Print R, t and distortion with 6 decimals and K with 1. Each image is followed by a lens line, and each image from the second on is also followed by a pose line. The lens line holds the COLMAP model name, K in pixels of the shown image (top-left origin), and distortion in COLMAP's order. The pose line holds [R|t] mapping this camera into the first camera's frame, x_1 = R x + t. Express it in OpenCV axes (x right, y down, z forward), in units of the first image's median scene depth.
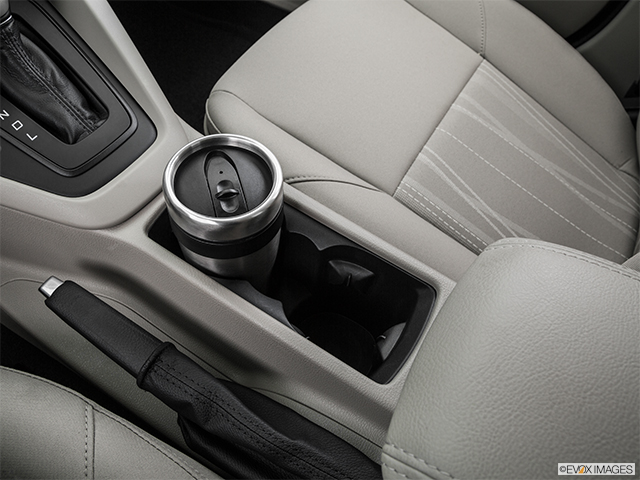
lens RADIAL K [[480.5, 0, 320.0], [0, 480.5, 240.0], [0, 0, 1]] dist [-0.132153, 0.066815]
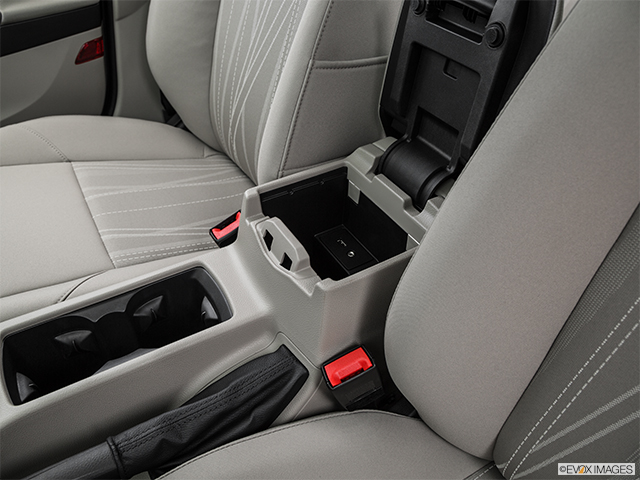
lens RADIAL K [[480.5, 0, 320.0], [0, 480.5, 240.0], [0, 0, 1]] dist [-0.132153, 0.066815]
pose [[0.444150, -0.649279, 0.617388, -0.305022], [0.748115, 0.647932, 0.143206, 0.079145], [-0.493006, 0.398272, 0.773514, -0.244752]]
